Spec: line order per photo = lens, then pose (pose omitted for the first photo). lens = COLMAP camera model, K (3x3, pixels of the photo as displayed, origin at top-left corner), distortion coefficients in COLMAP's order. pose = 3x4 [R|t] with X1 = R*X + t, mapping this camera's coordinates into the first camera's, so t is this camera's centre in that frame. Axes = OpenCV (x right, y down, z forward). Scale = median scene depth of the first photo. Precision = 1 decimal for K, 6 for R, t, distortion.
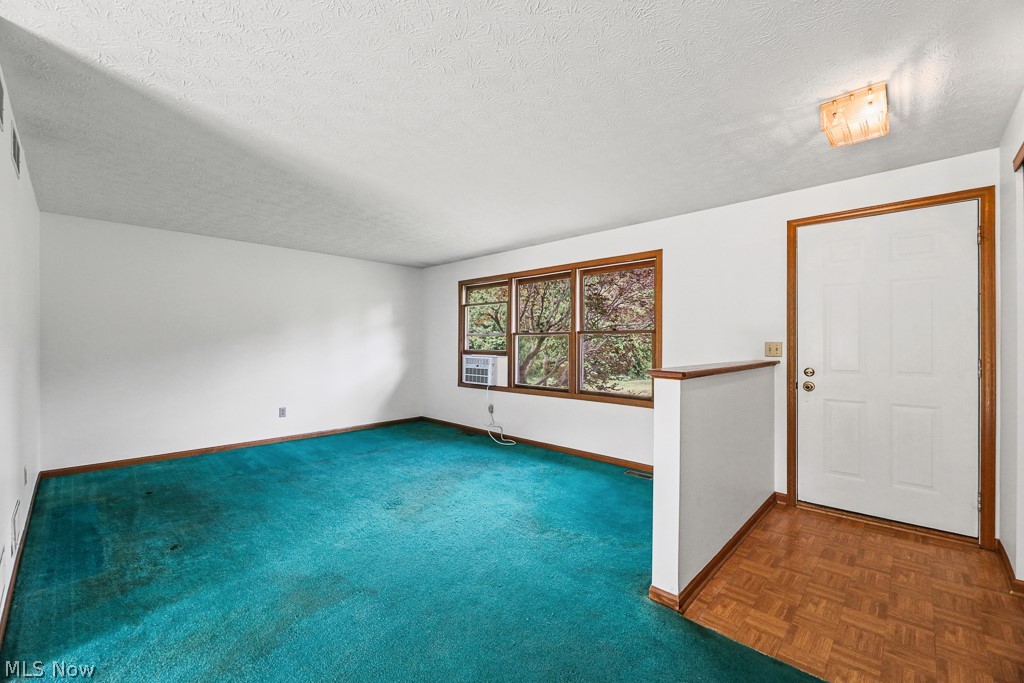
lens RADIAL K [[425.5, 0, 512.0], [0, 425.5, 341.5], [0, 0, 1]] dist [0.000399, -0.003609]
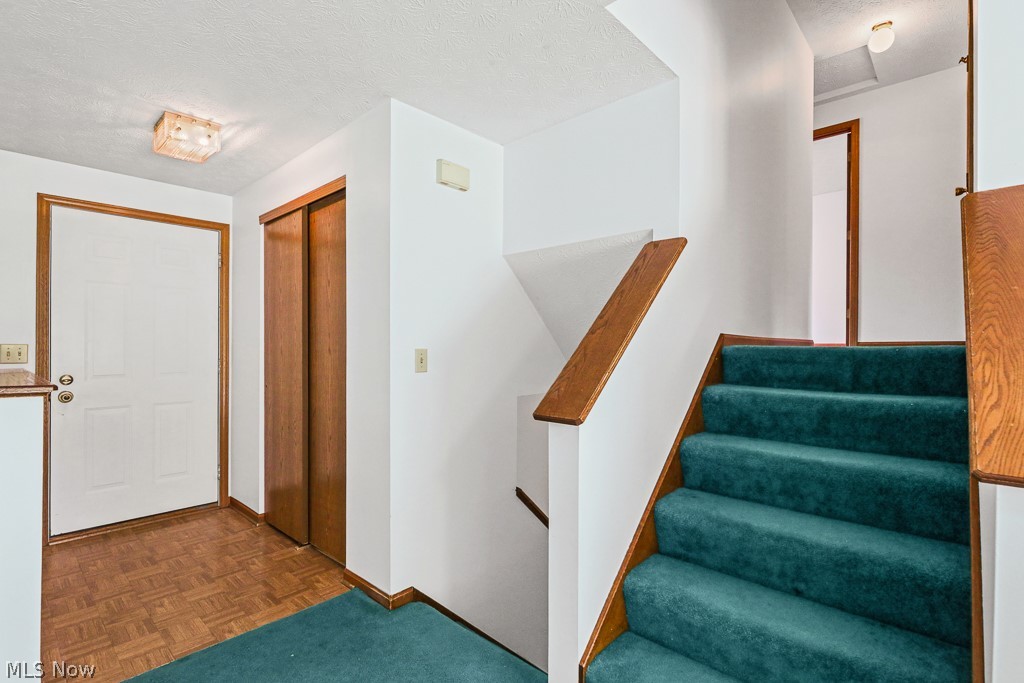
lens RADIAL K [[505.7, 0, 516.6], [0, 505.7, 341.5], [0, 0, 1]] dist [0.003113, -0.001062]
pose [[-0.039248, 0.009225, 0.999187, -0.443709], [-0.005708, 0.999939, -0.009456, -0.000036], [-0.999213, -0.006075, -0.039193, 0.177904]]
